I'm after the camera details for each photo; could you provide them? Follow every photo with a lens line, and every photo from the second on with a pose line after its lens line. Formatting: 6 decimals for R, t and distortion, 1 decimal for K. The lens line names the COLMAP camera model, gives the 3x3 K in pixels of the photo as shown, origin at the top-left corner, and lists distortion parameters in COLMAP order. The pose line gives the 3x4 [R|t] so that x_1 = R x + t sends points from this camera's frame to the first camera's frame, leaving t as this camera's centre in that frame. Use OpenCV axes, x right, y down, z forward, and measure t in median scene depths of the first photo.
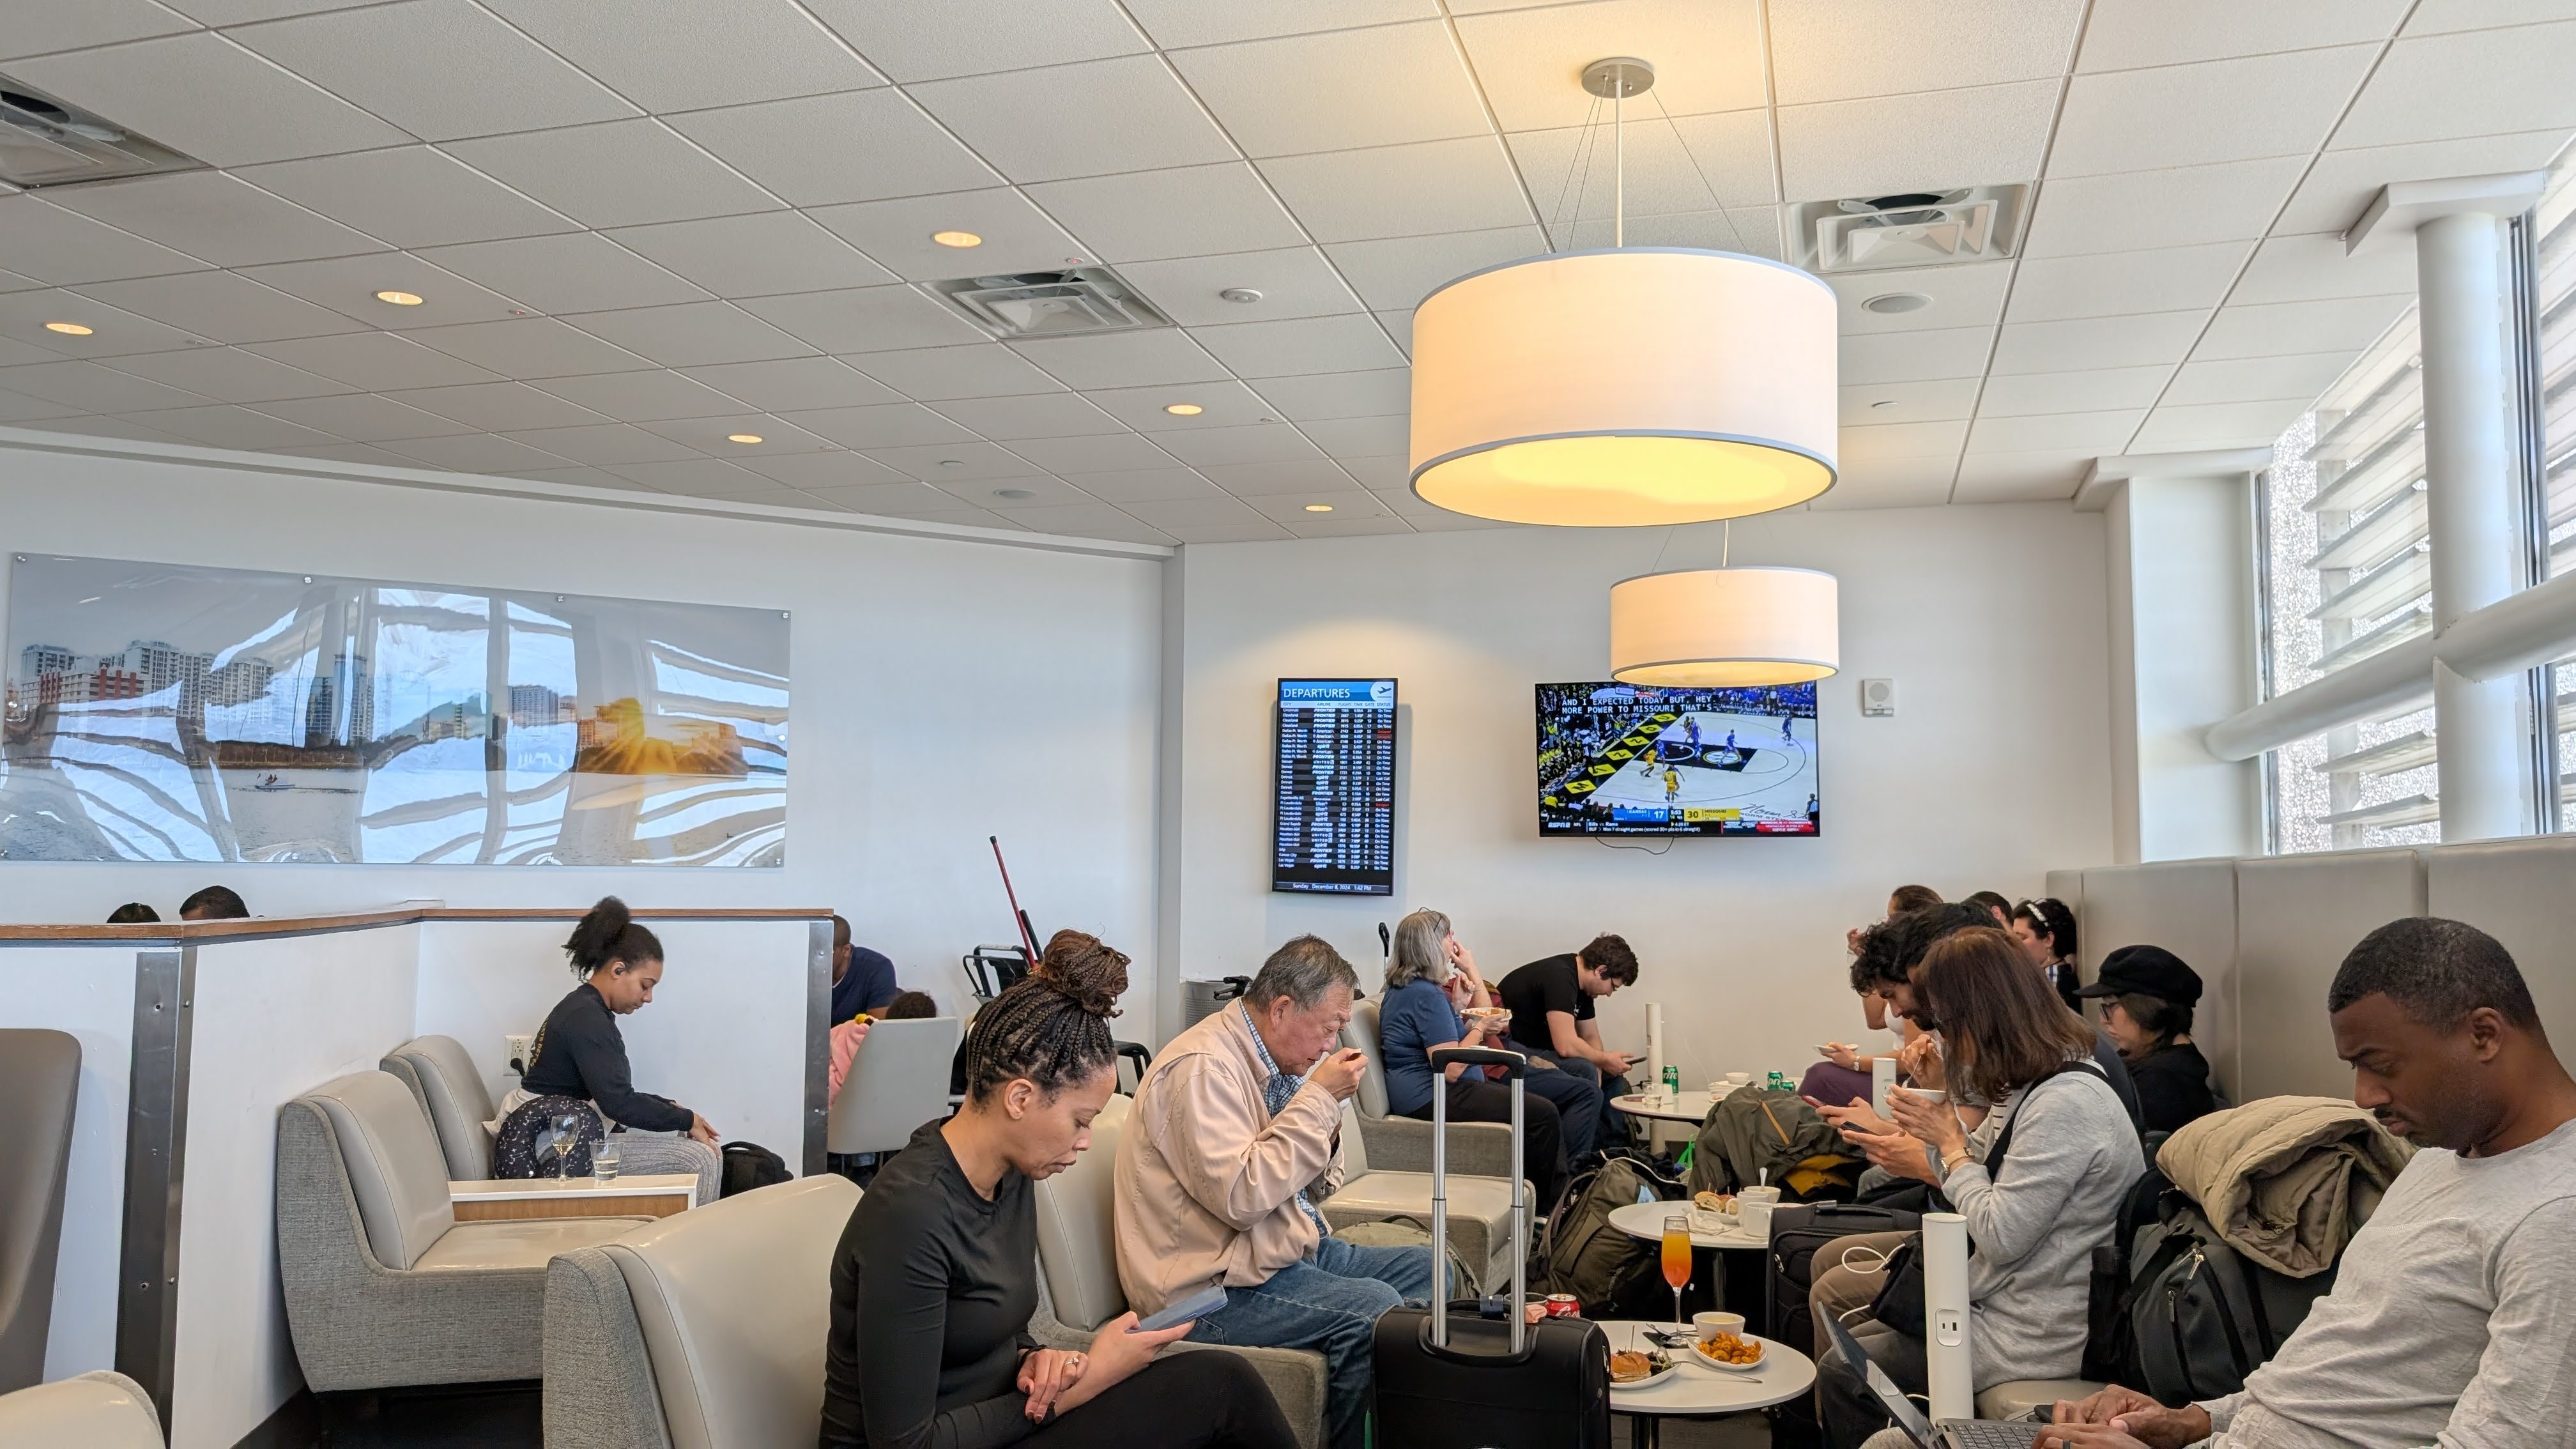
lens RADIAL K [[1876.5, 0, 1276.0], [0, 1876.5, 738.0], [0, 0, 1]] dist [0.002064, -0.002597]
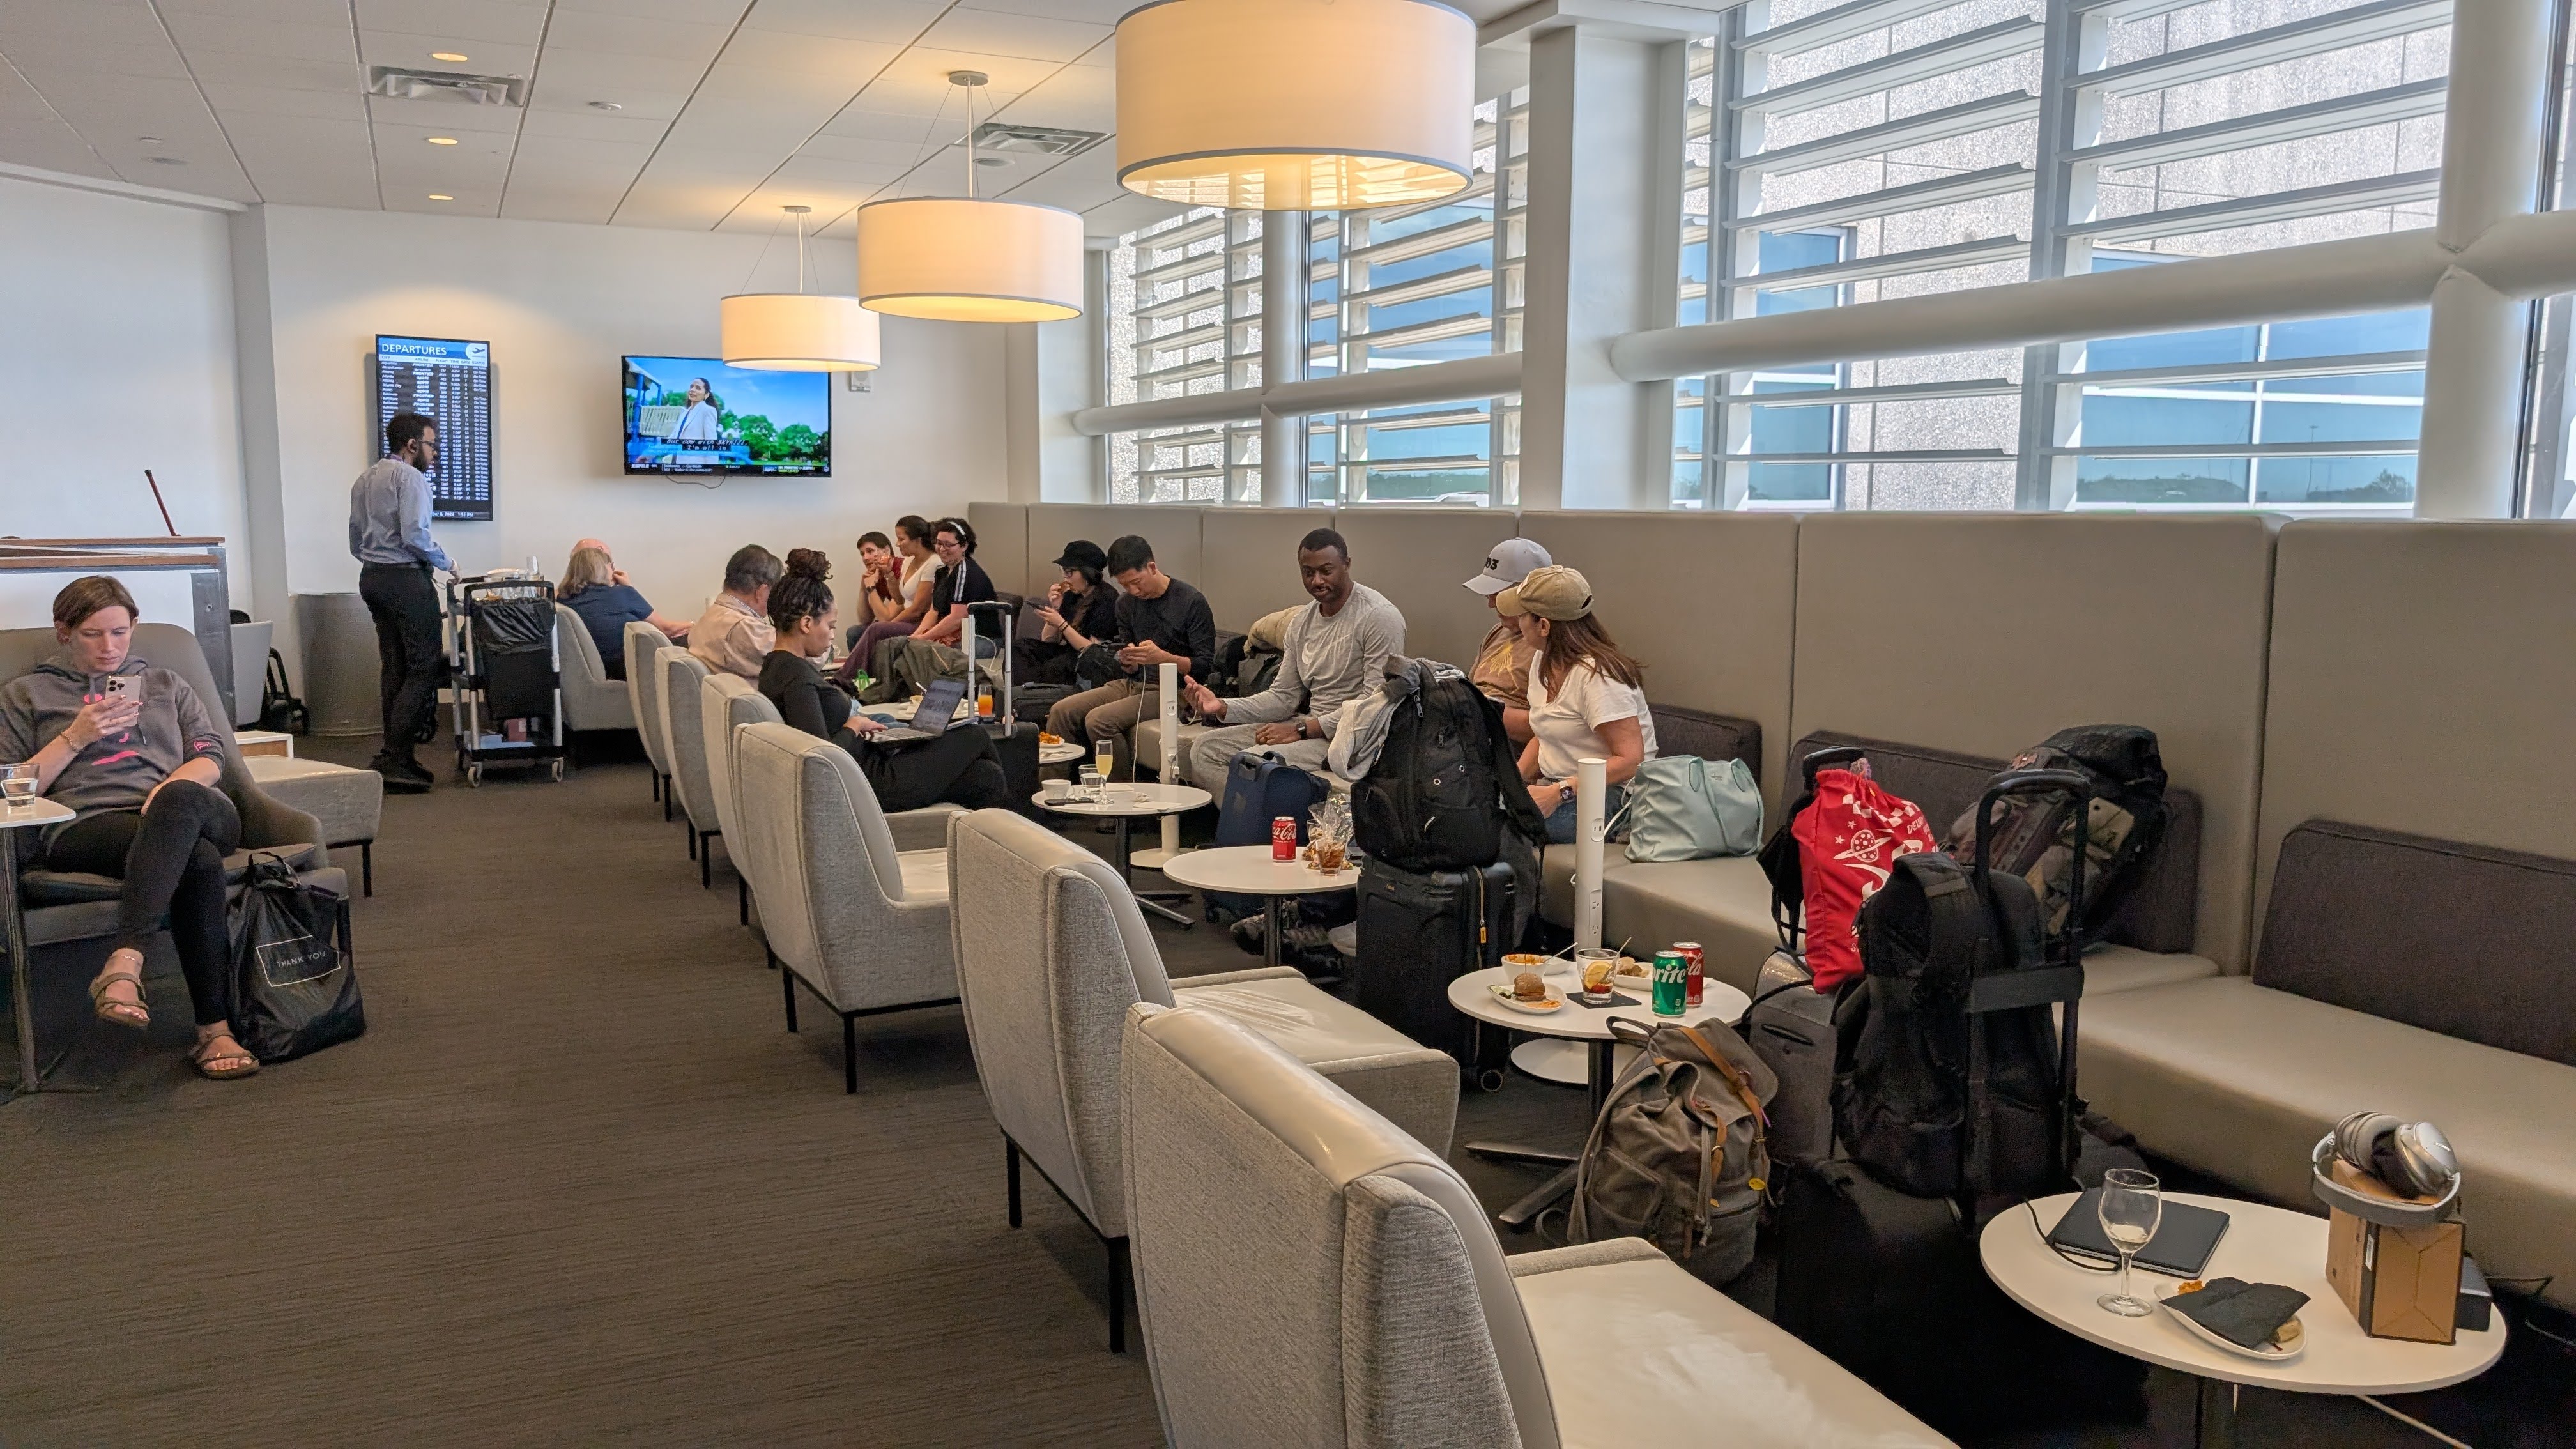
lens RADIAL K [[1876.5, 0, 1276.0], [0, 1876.5, 738.0], [0, 0, 1]] dist [0.002064, -0.002597]
pose [[0.760163, -0.081511, 0.644600, -0.354882], [-0.053473, 0.980885, 0.187096, -0.034733], [-0.647529, -0.176692, 0.741274, -0.285985]]
